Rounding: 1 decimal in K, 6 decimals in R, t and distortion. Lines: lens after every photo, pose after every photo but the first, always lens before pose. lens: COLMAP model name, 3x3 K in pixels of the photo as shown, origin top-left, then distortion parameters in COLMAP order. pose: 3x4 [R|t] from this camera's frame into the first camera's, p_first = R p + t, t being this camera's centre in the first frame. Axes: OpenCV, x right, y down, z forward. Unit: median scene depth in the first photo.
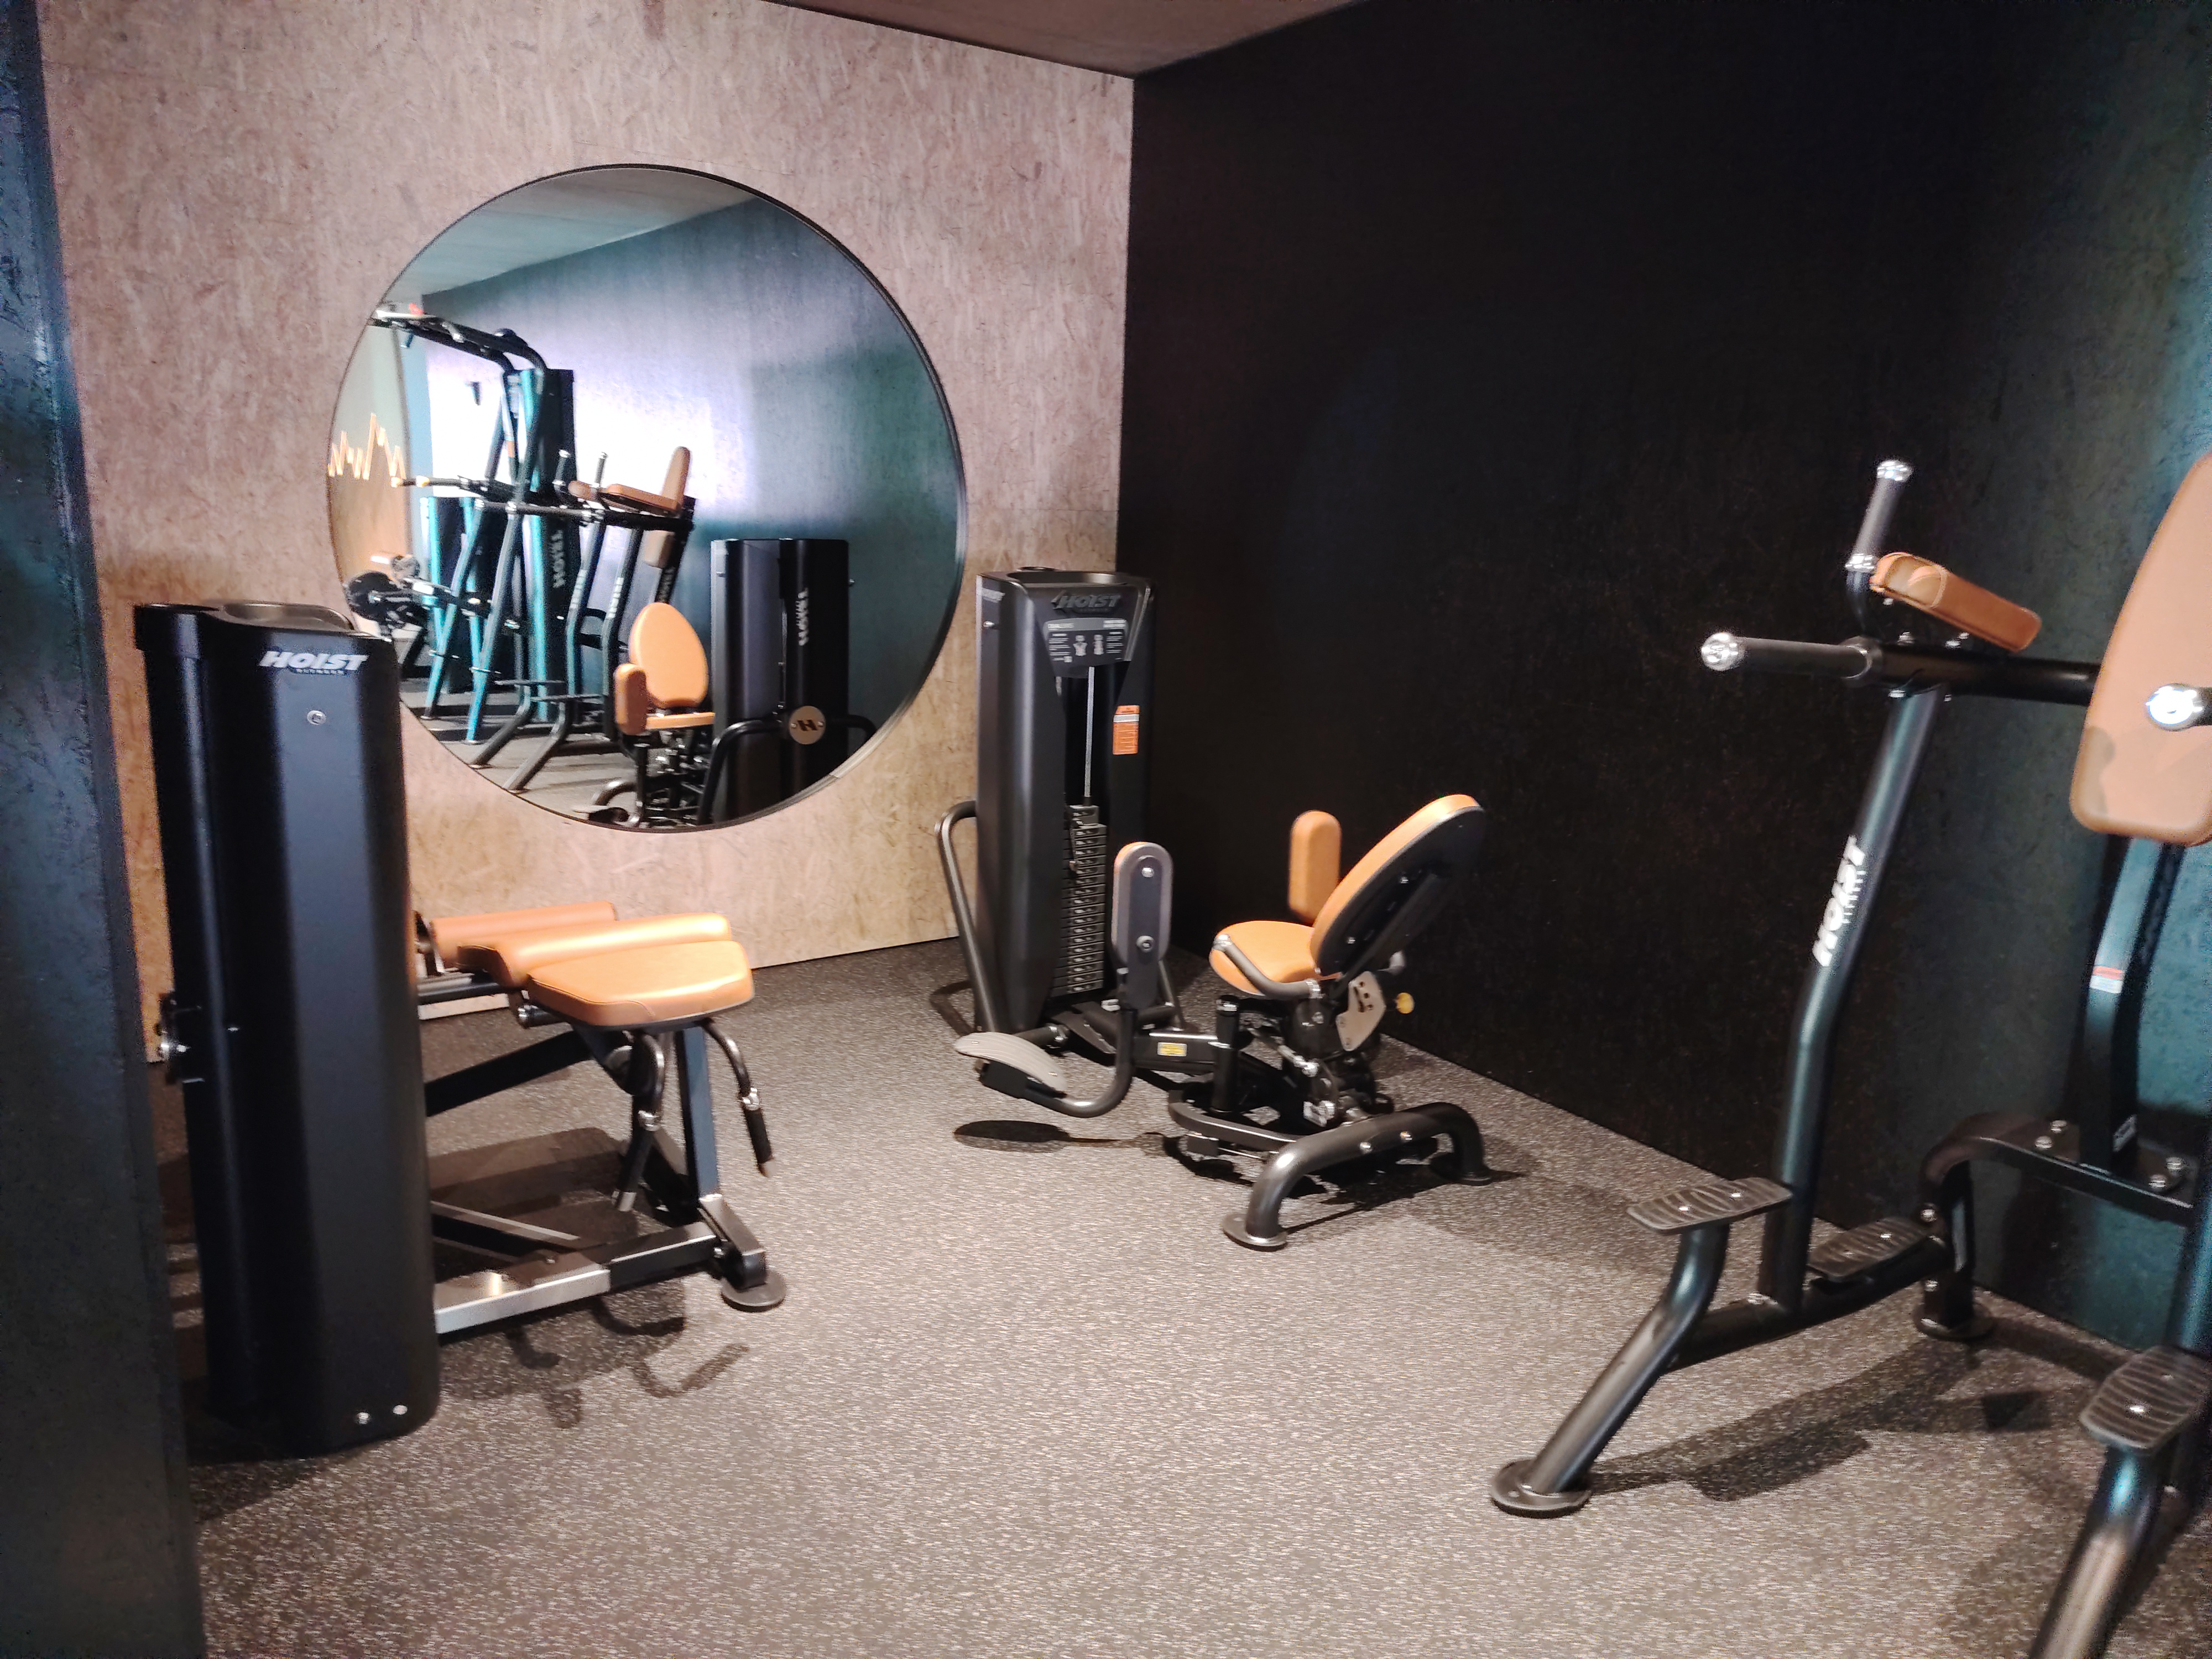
lens RADIAL K [[1554.1, 0, 1106.0], [0, 1554.1, 829.5], [0, 0, 1]] dist [0.063574, -0.090908]
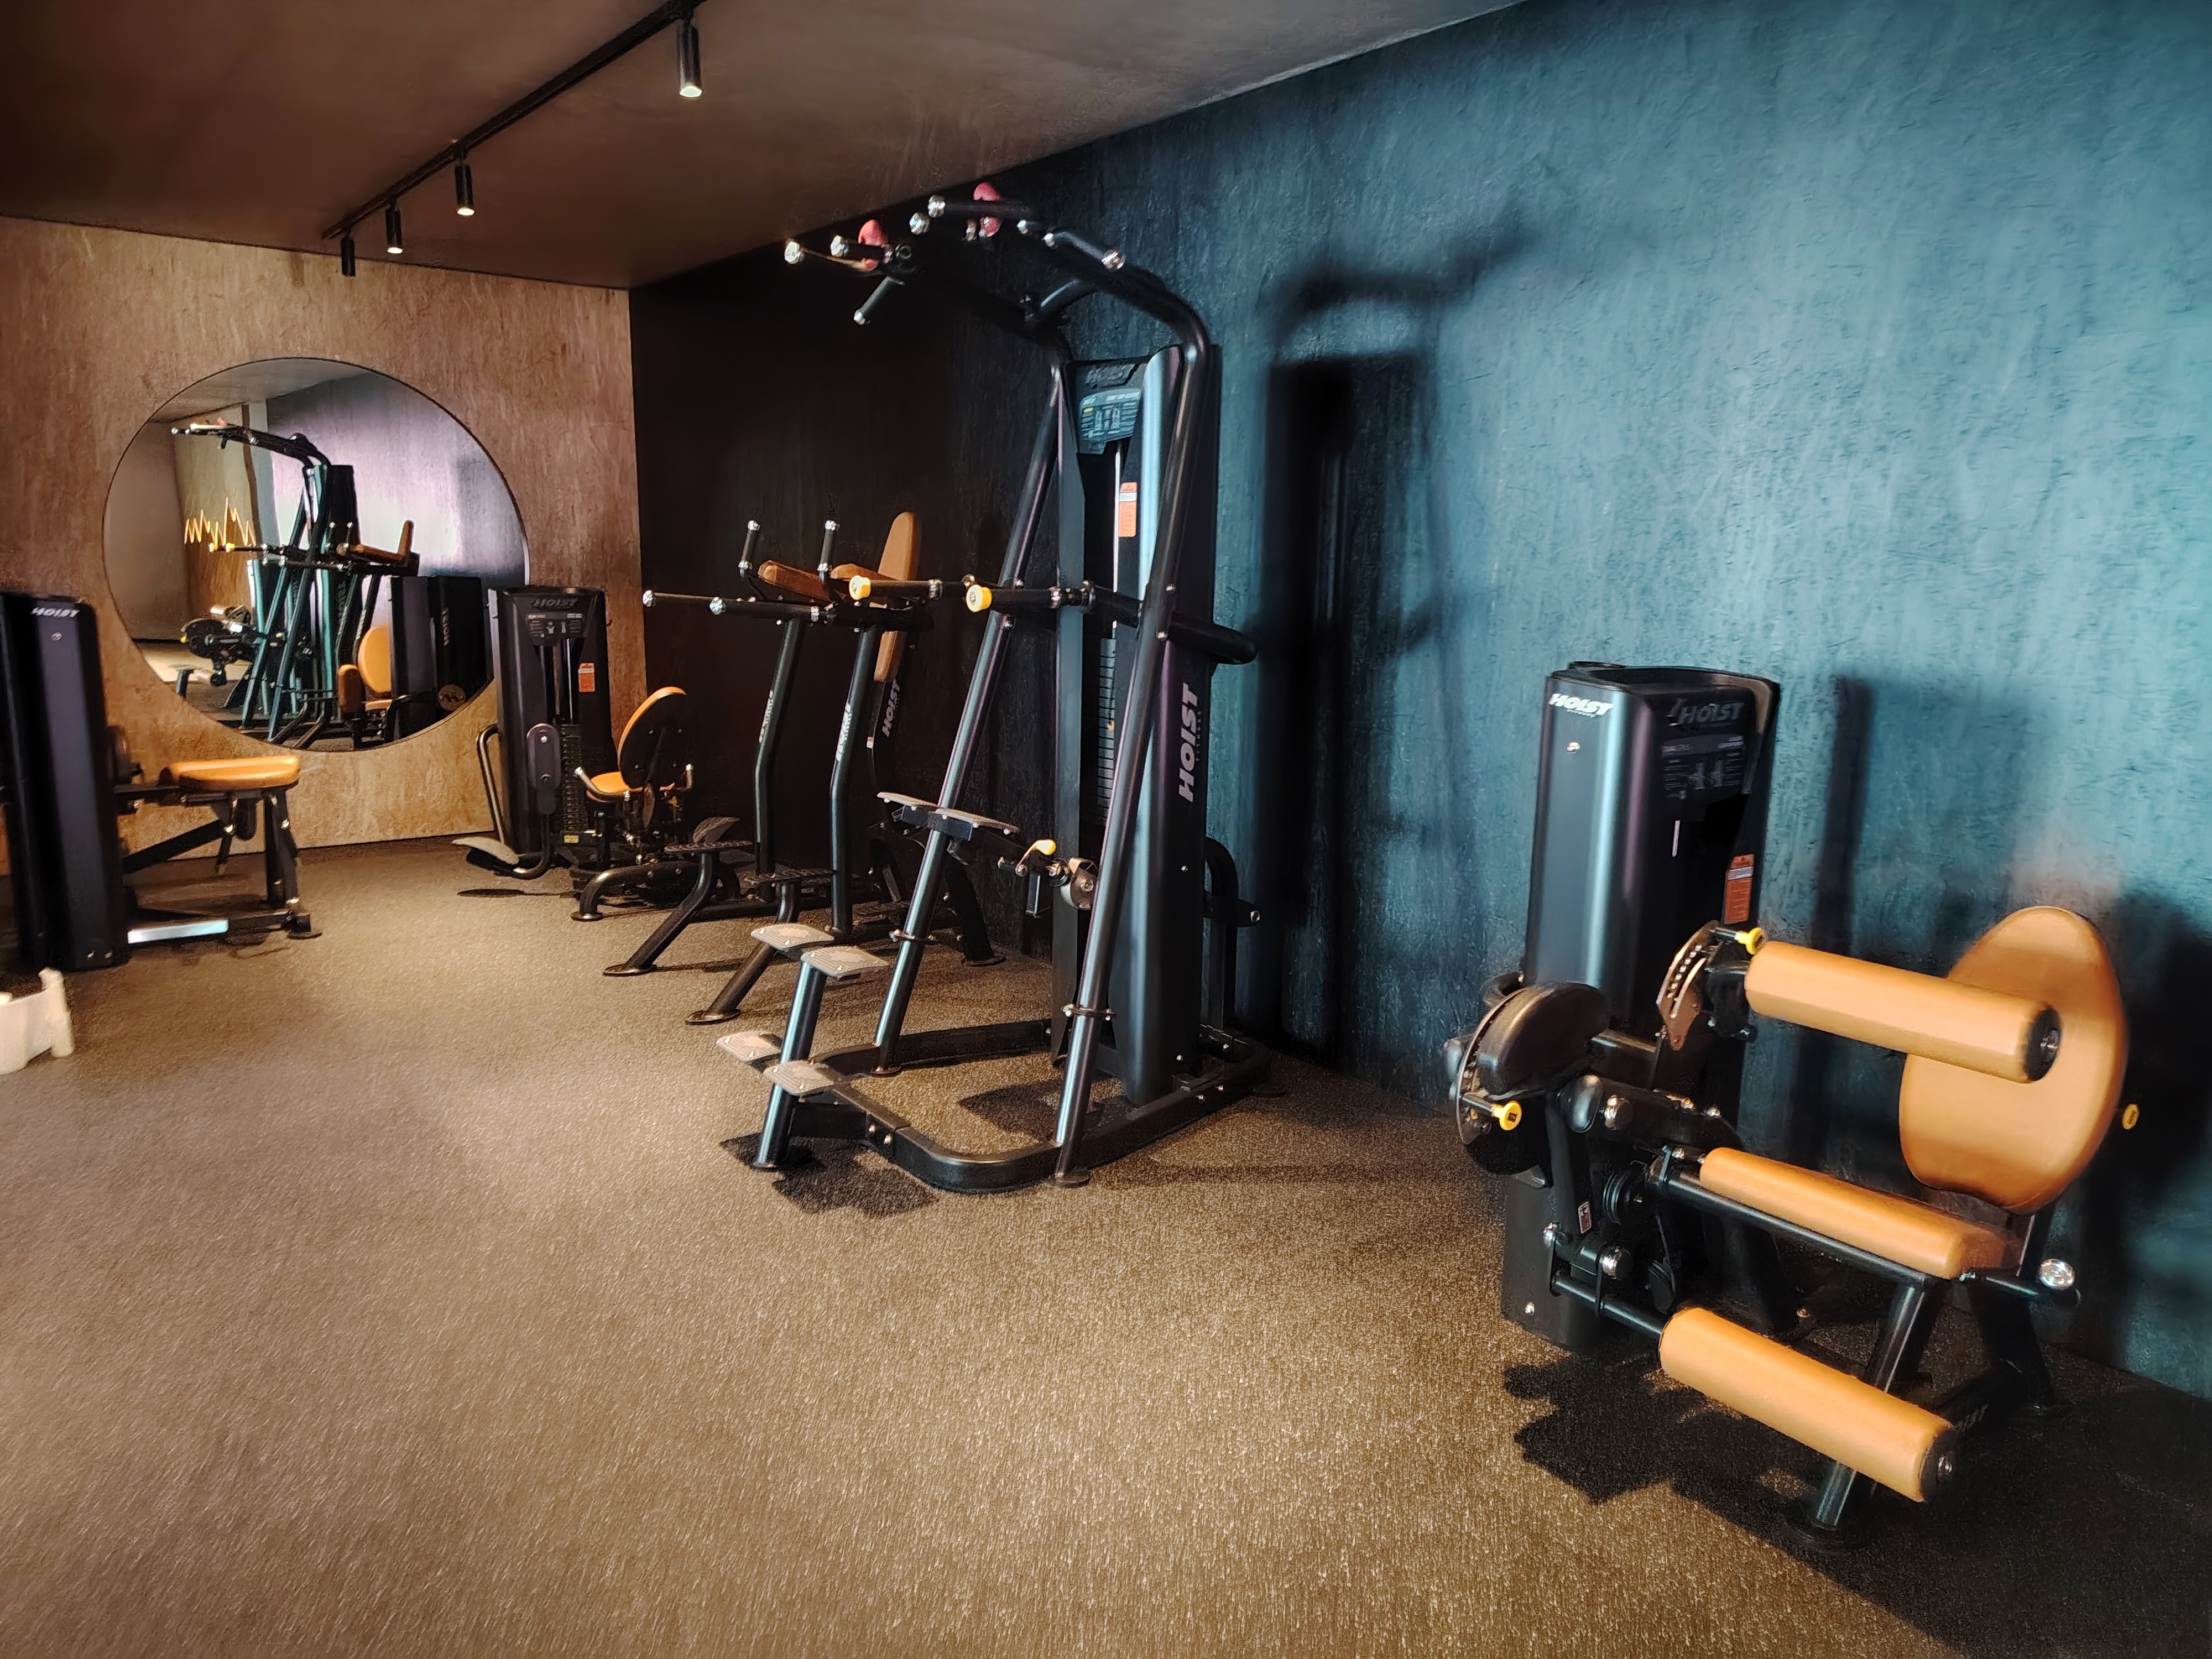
lens RADIAL K [[1503.9, 0, 1096.4], [0, 1503.9, 832.6], [0, 0, 1]] dist [0.041117, -0.043081]
pose [[0.997762, -0.027795, 0.060822, 0.483277], [0.029535, 0.999174, -0.027899, 0.176706], [-0.059997, 0.029633, 0.997759, -0.724723]]
